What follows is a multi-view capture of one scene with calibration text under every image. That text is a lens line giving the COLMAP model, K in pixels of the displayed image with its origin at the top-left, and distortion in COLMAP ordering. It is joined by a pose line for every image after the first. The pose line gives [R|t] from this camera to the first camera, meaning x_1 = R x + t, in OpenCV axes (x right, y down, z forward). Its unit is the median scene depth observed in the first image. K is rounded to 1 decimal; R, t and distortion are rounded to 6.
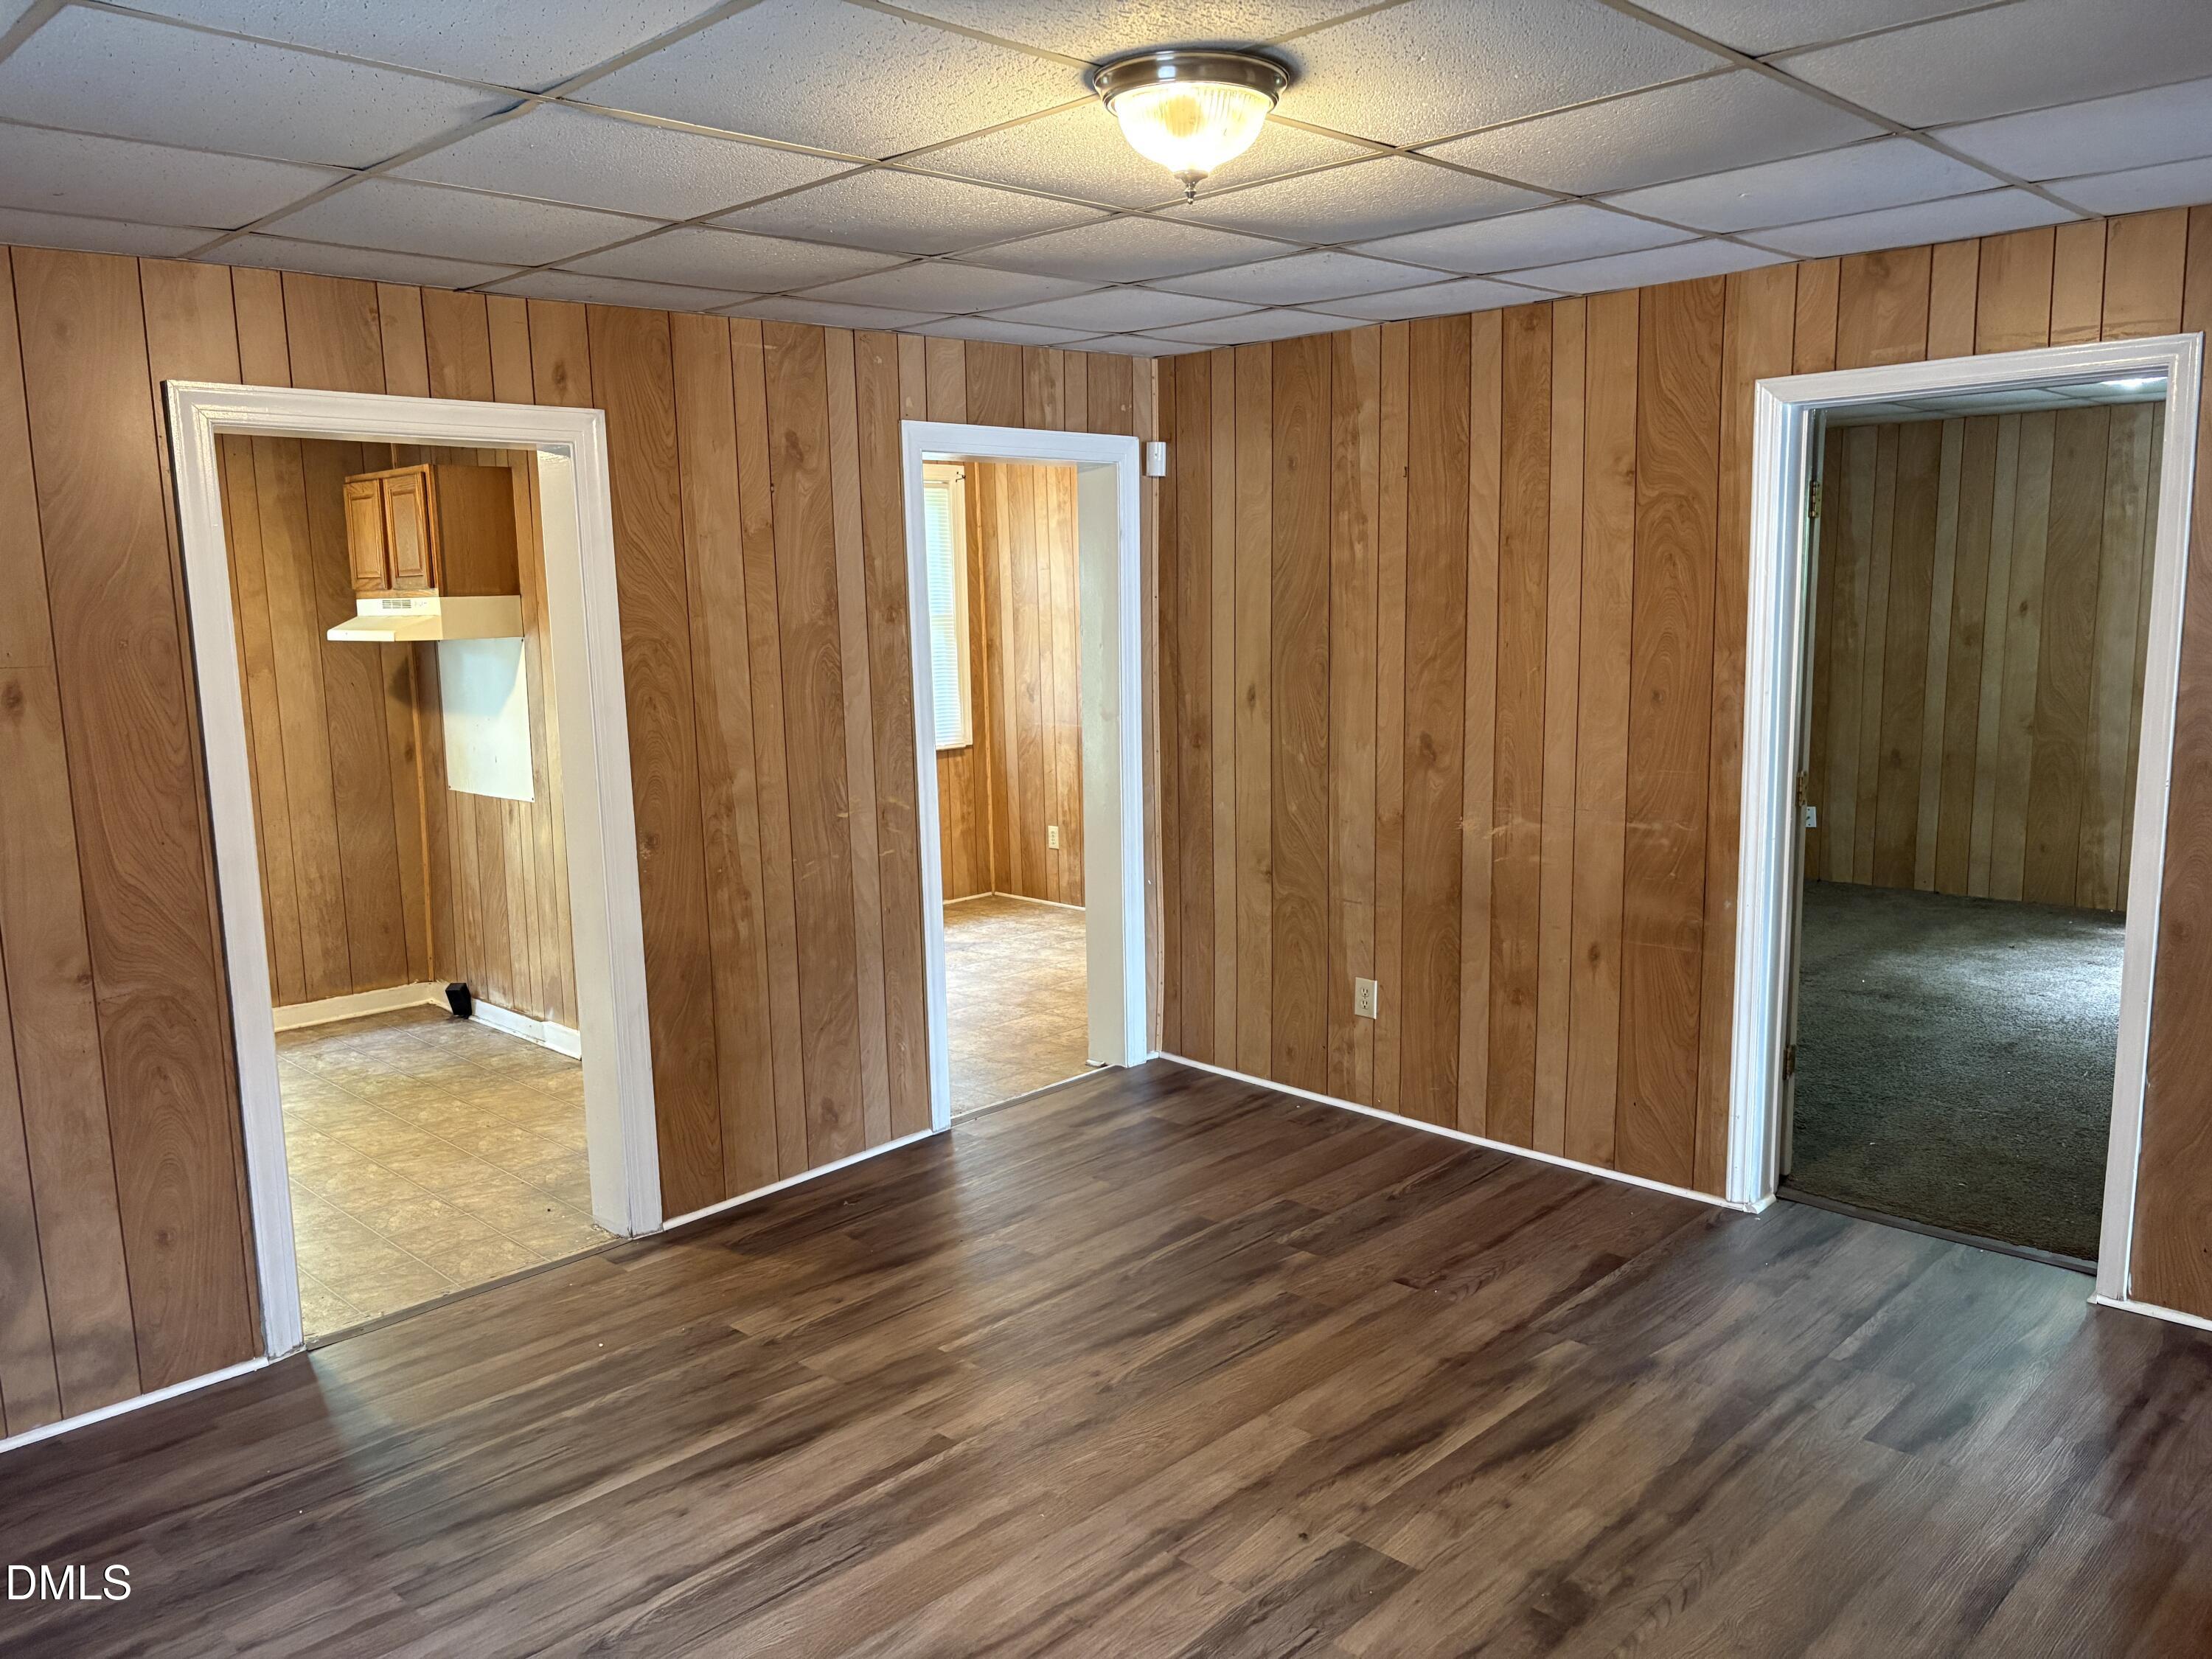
lens RADIAL K [[1660.7, 0, 1097.4], [0, 1660.7, 855.6], [0, 0, 1]] dist [0.048627, -0.050051]
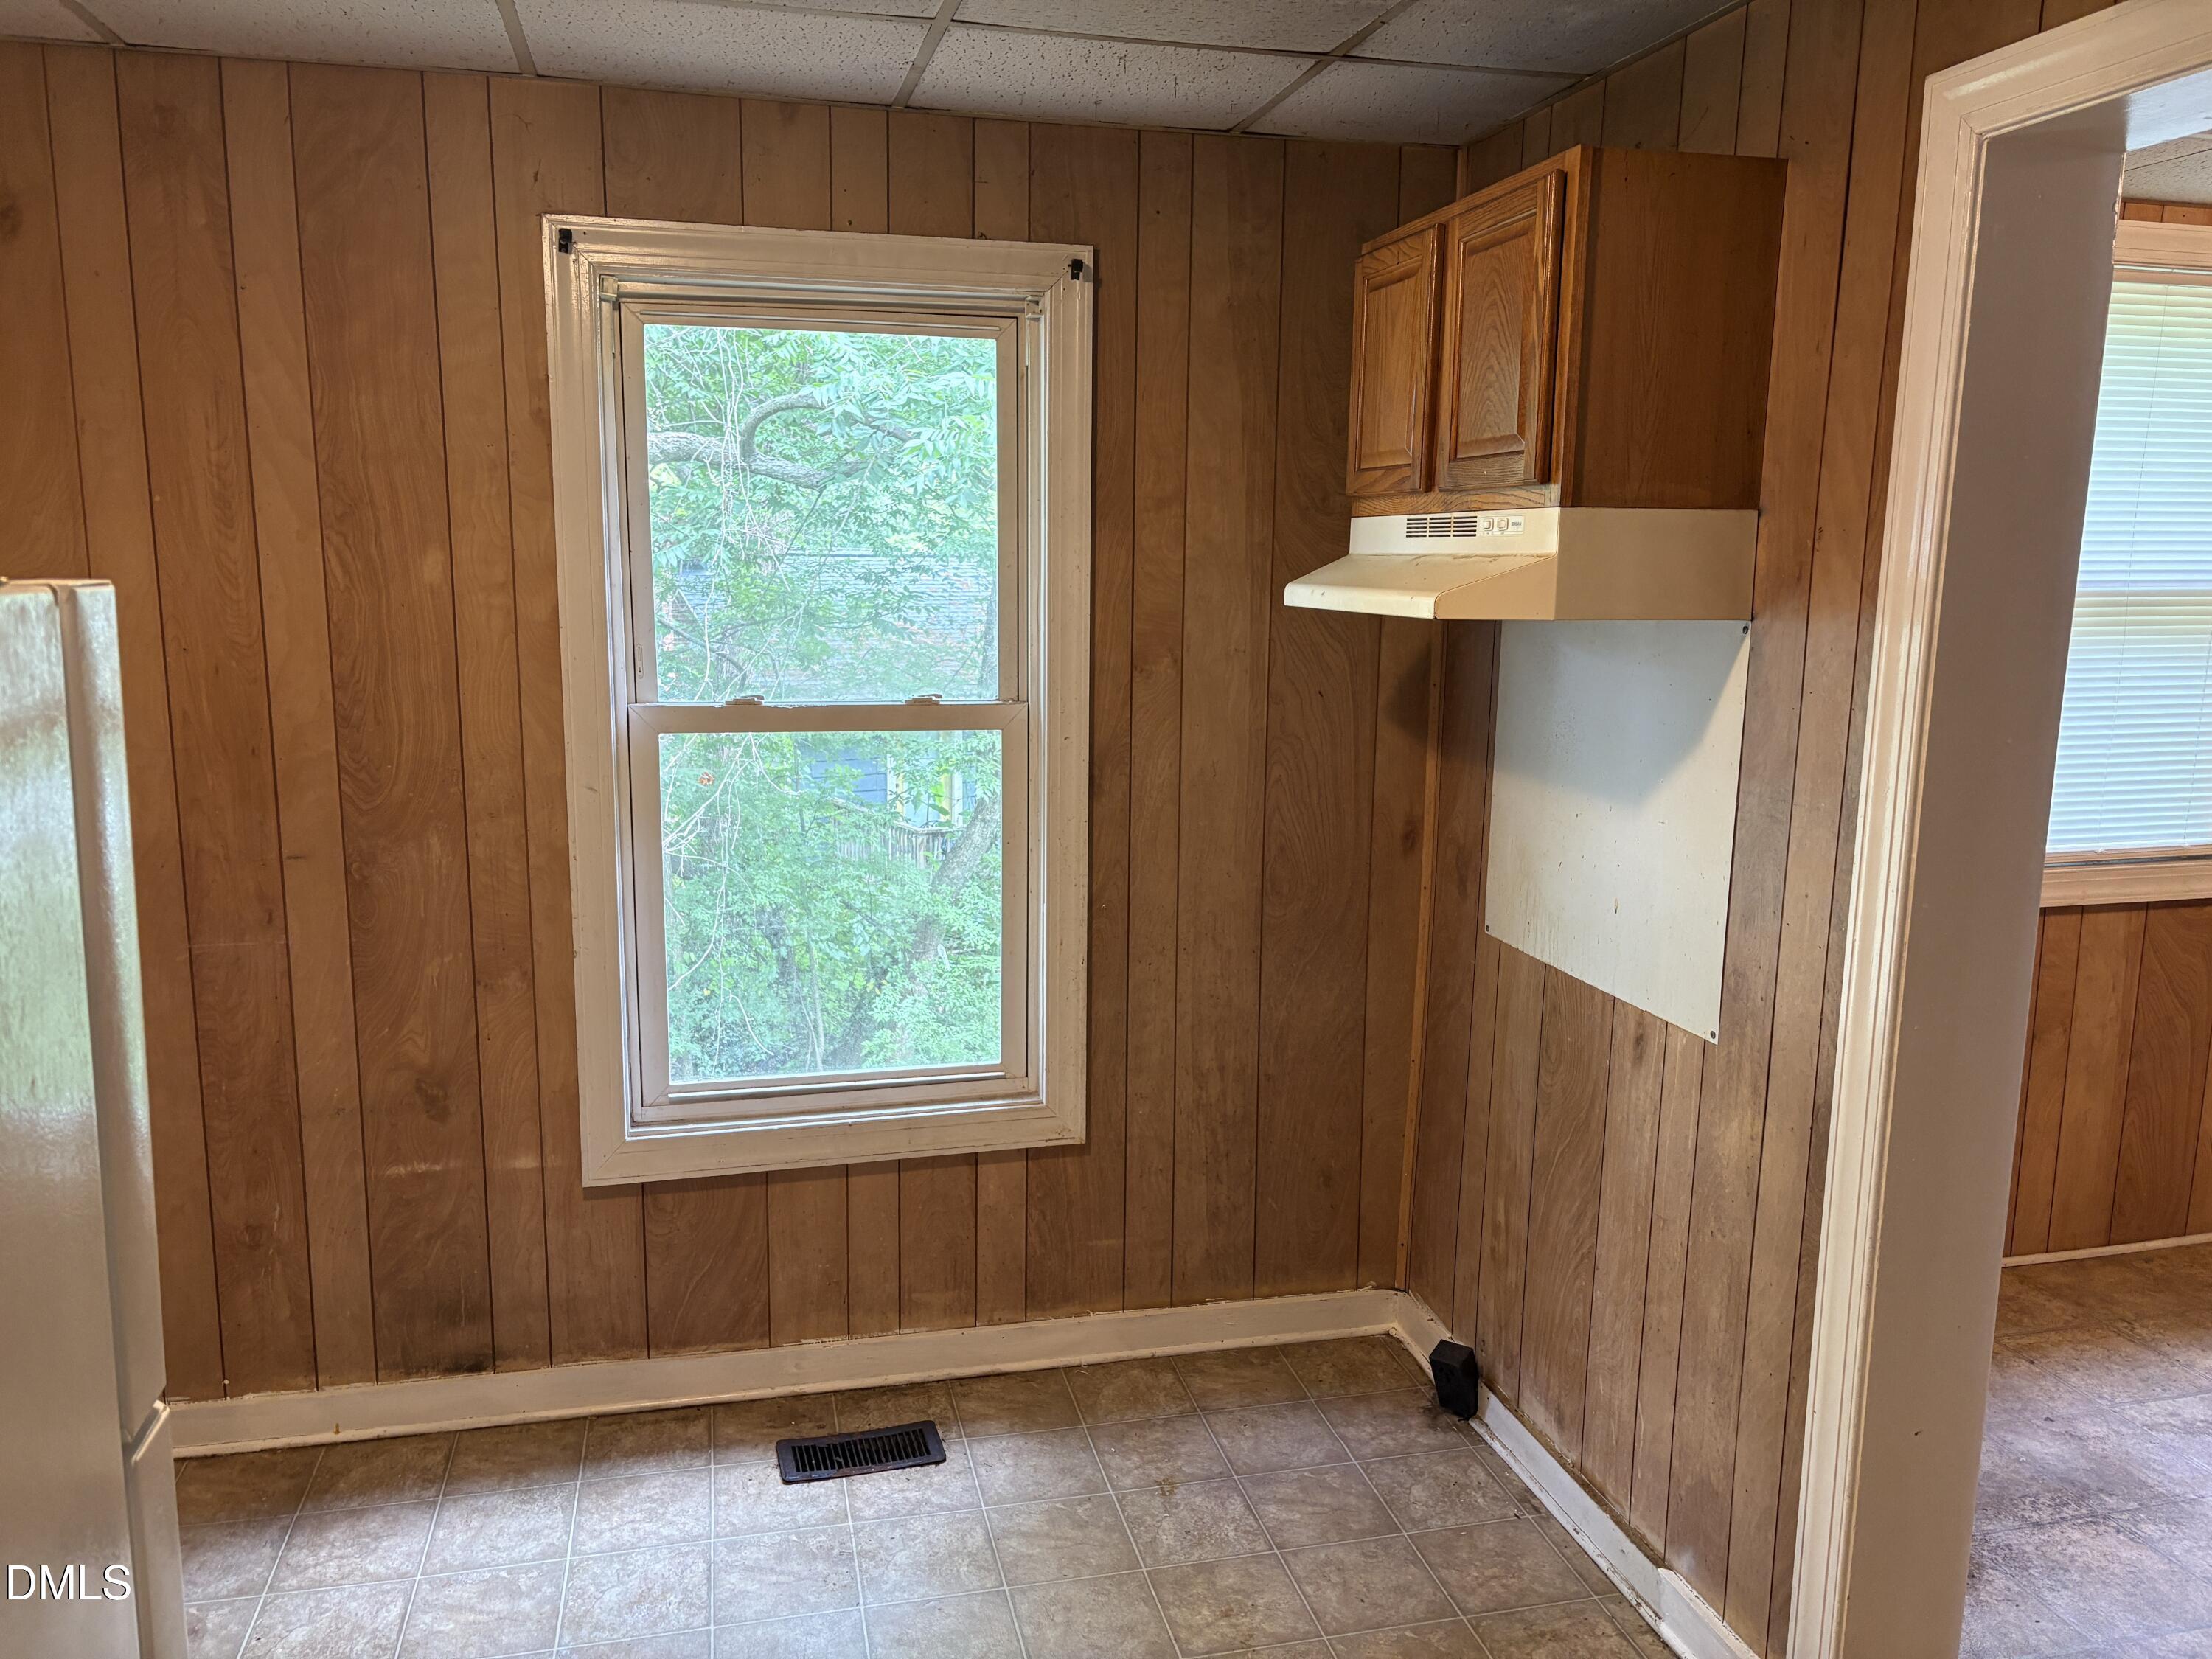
lens RADIAL K [[1660.7, 0, 1098.3], [0, 1660.7, 824.9], [0, 0, 1]] dist [0.048627, -0.050051]
pose [[0.853356, 0.113125, -0.508906, -0.269998], [-0.107997, 0.993357, 0.039720, -0.083019], [0.510019, 0.021065, 0.859905, 0.595888]]
